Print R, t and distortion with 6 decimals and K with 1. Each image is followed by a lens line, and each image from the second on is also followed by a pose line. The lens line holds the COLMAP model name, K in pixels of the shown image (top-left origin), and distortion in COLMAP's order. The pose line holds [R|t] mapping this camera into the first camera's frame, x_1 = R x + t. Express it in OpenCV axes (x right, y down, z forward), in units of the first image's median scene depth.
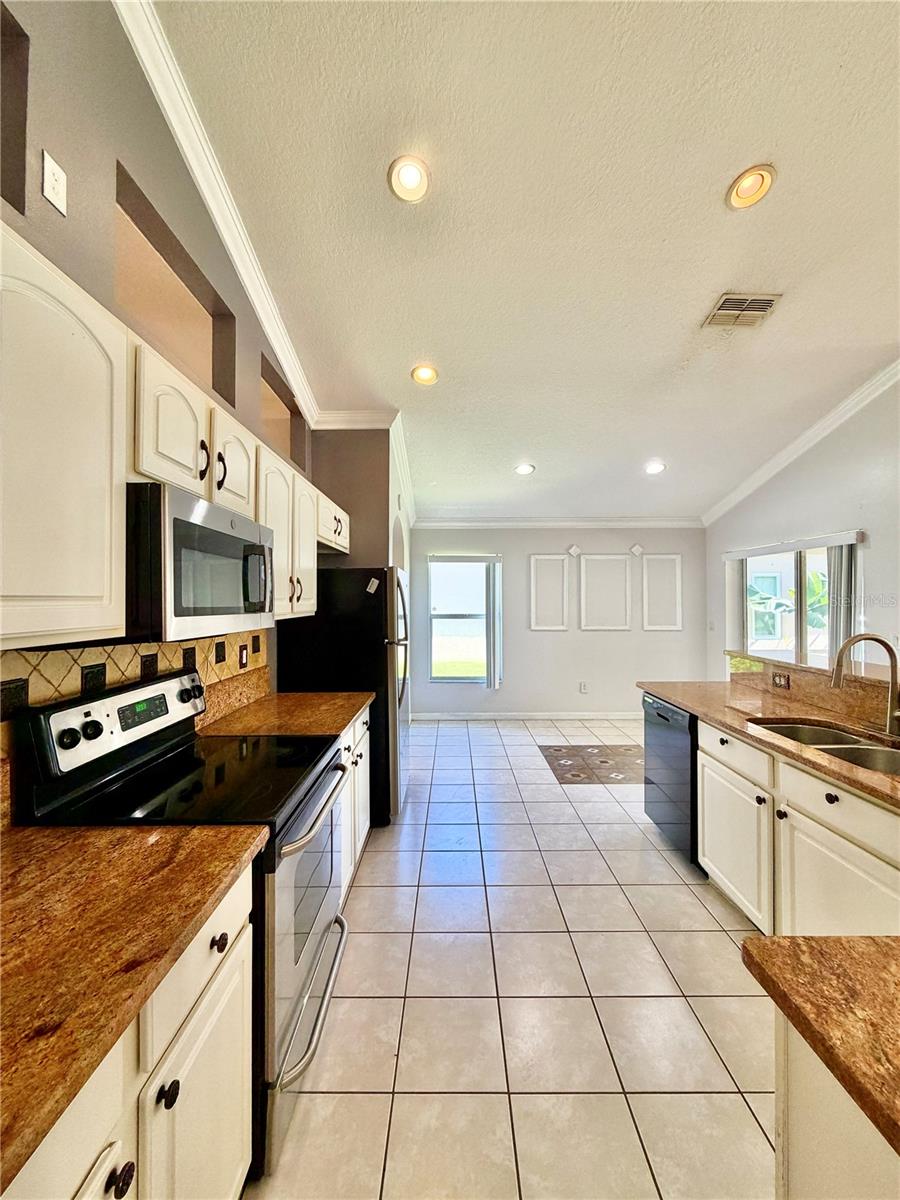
lens RADIAL K [[478.7, 0, 450.0], [0, 478.7, 600.0], [0, 0, 1]] dist [-0.000590, 0.000139]
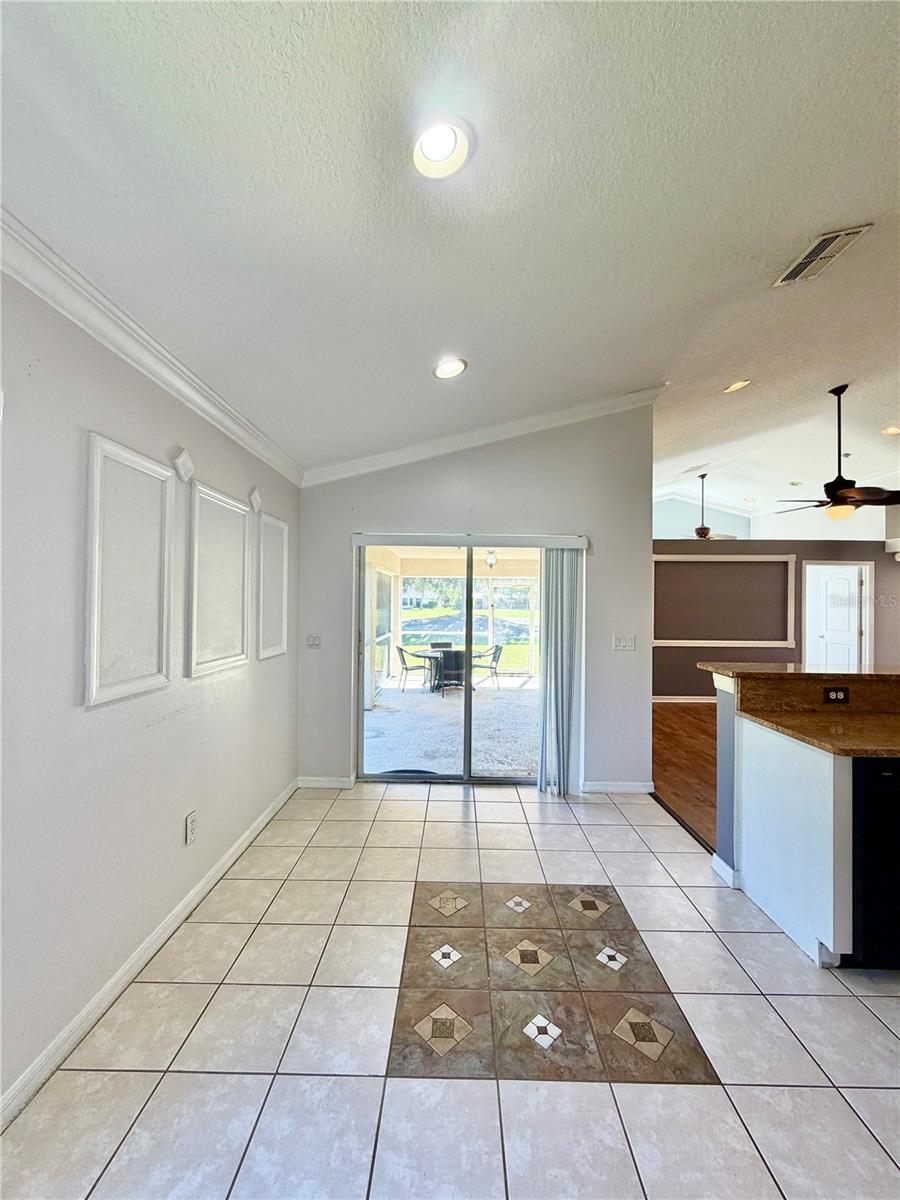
lens RADIAL K [[478.7, 0, 450.0], [0, 478.7, 600.0], [0, 0, 1]] dist [-0.000590, 0.000139]
pose [[0.012377, 0.012776, 0.999842, -0.152979], [-0.009839, 0.999872, -0.012654, 0.004806], [-0.999875, -0.009681, 0.012501, 1.170479]]
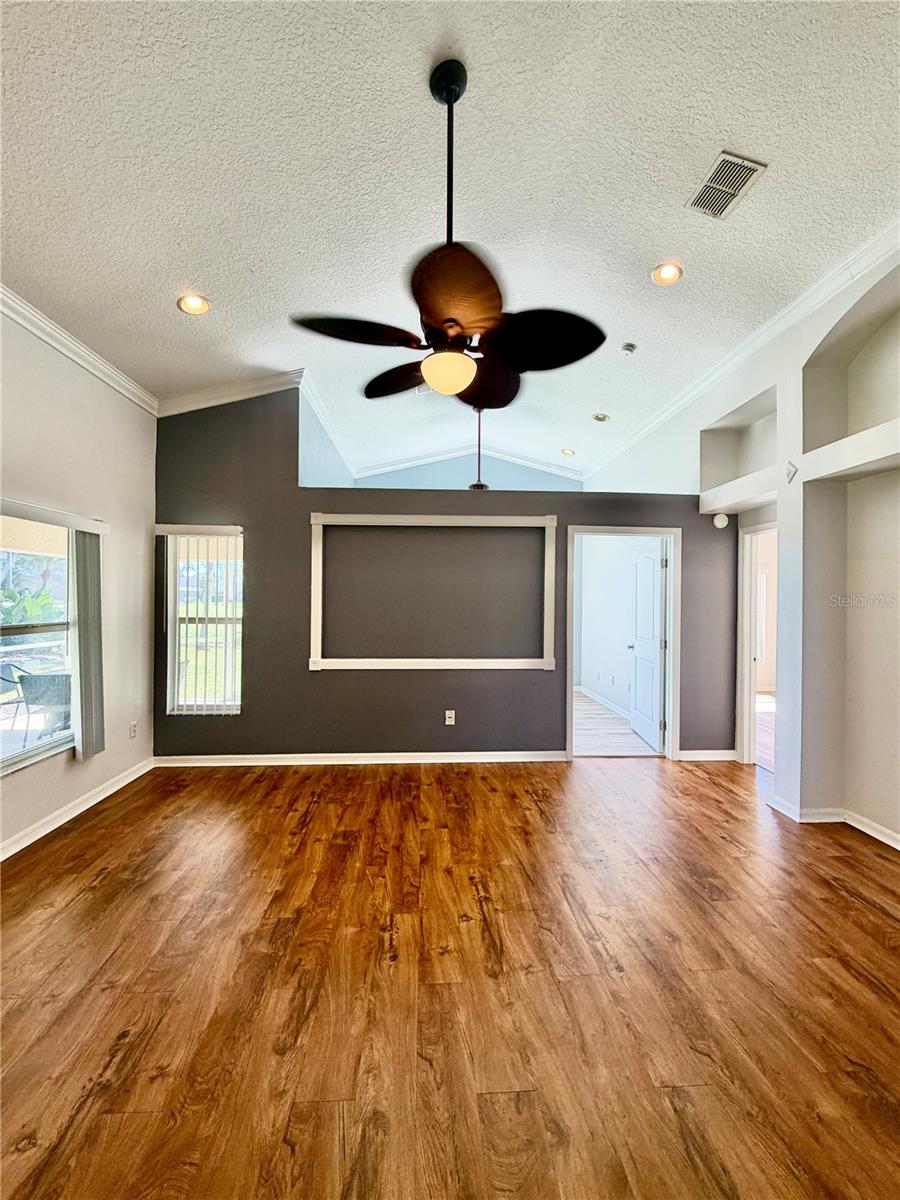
lens RADIAL K [[478.7, 0, 450.0], [0, 478.7, 600.0], [0, 0, 1]] dist [-0.000590, 0.000139]
pose [[-0.054420, 0.001330, 0.998517, 0.587376], [-0.011119, 0.999936, -0.001938, -0.004653], [-0.998456, -0.011208, -0.054402, 0.191157]]
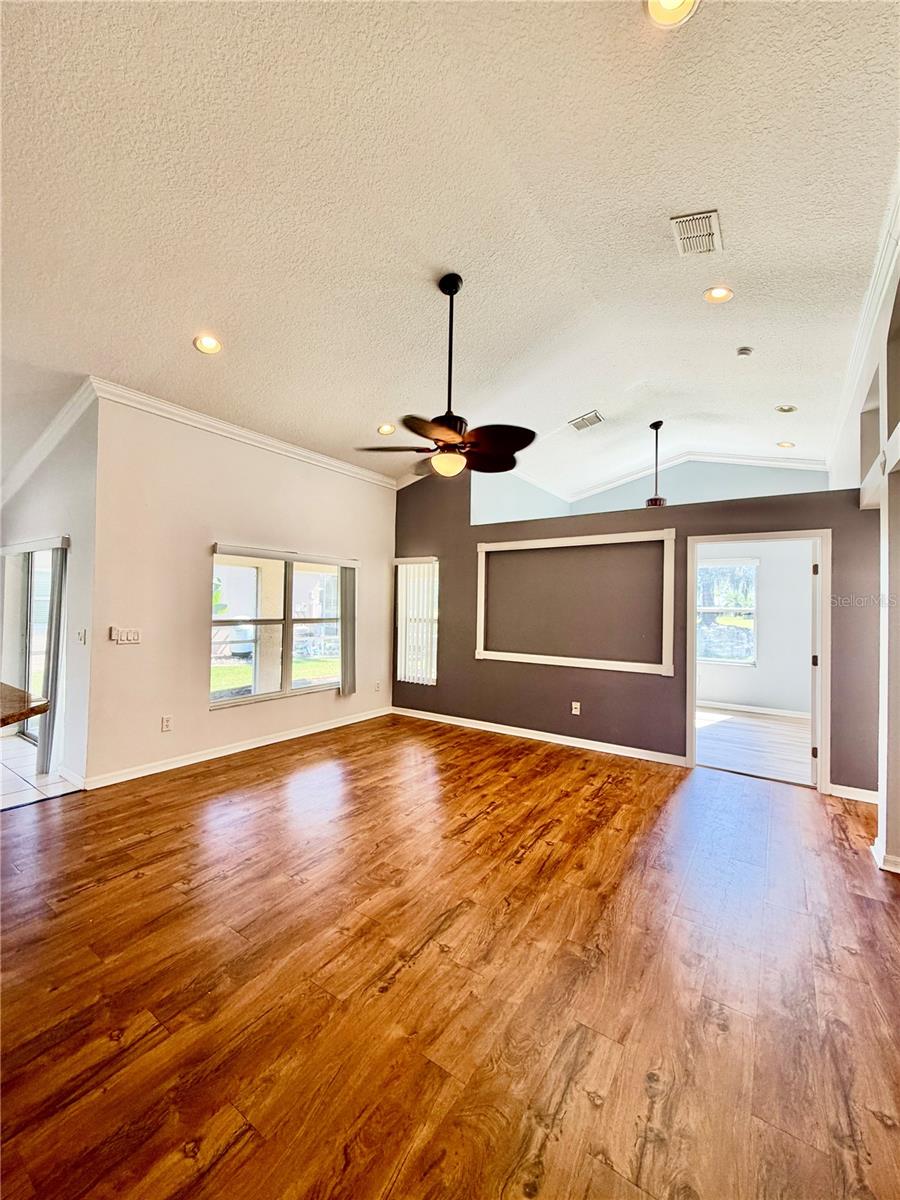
lens RADIAL K [[478.7, 0, 450.0], [0, 478.7, 600.0], [0, 0, 1]] dist [-0.000590, 0.000139]
pose [[0.570387, 0.024000, 0.821025, 0.425580], [-0.022350, 0.999656, -0.013695, -0.003578], [-0.821072, -0.010539, 0.570728, -0.323425]]
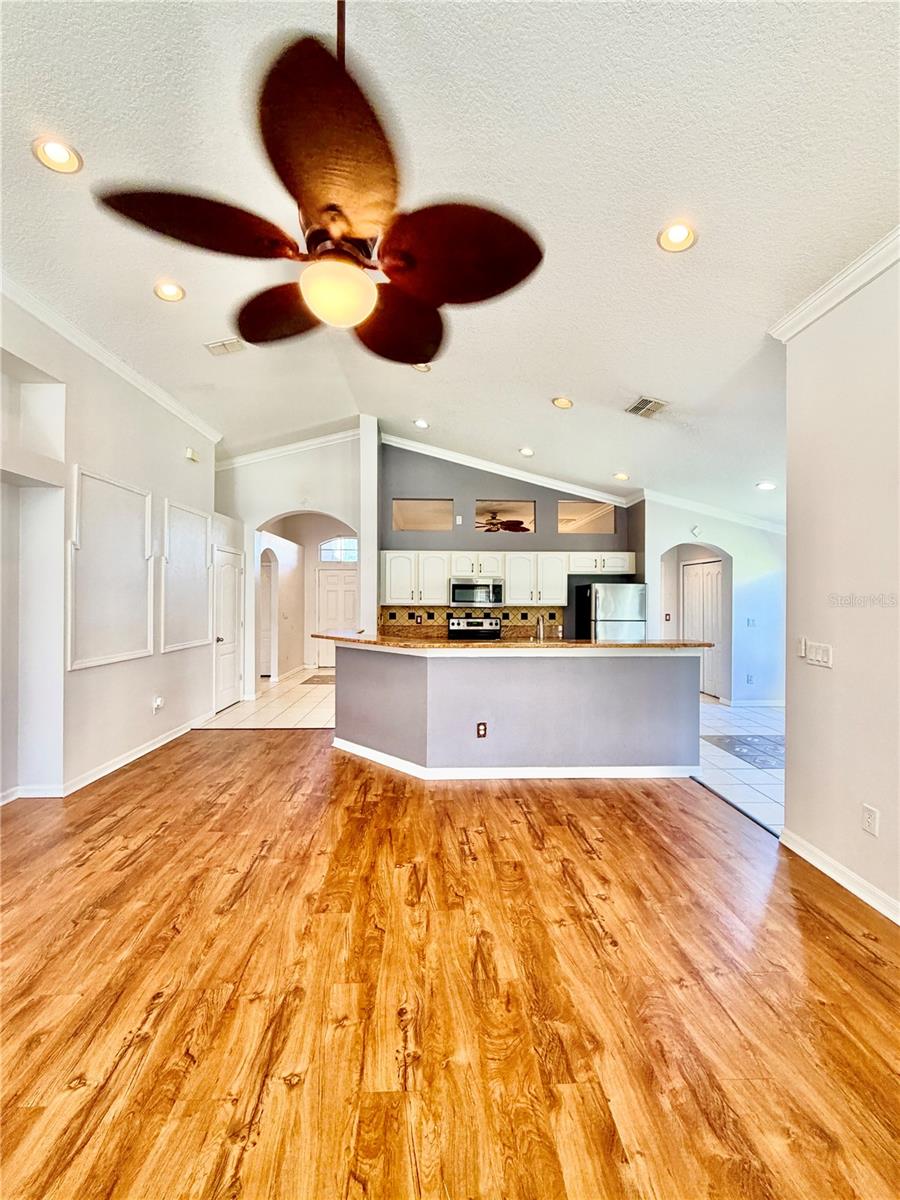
lens RADIAL K [[478.7, 0, 450.0], [0, 478.7, 600.0], [0, 0, 1]] dist [-0.000590, 0.000139]
pose [[0.035646, 0.006321, -0.999344, 1.516699], [-0.002441, 0.999978, 0.006238, -0.007243], [0.999362, 0.002217, 0.035660, 0.245273]]
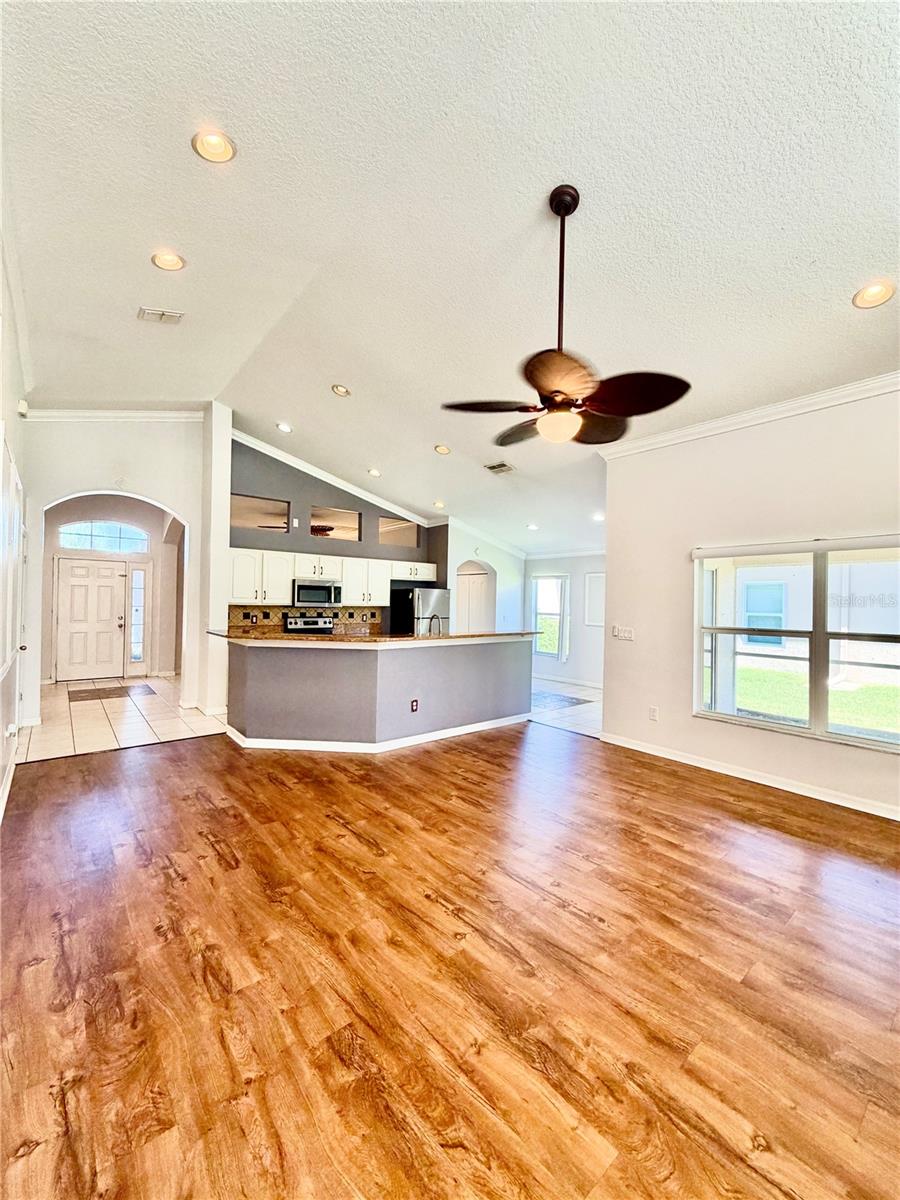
lens RADIAL K [[478.7, 0, 450.0], [0, 478.7, 600.0], [0, 0, 1]] dist [-0.000590, 0.000139]
pose [[0.637970, 0.012522, -0.769960, 1.541052], [-0.019166, 0.999816, 0.000379, -0.008248], [0.769823, 0.014515, 0.638092, -0.380038]]
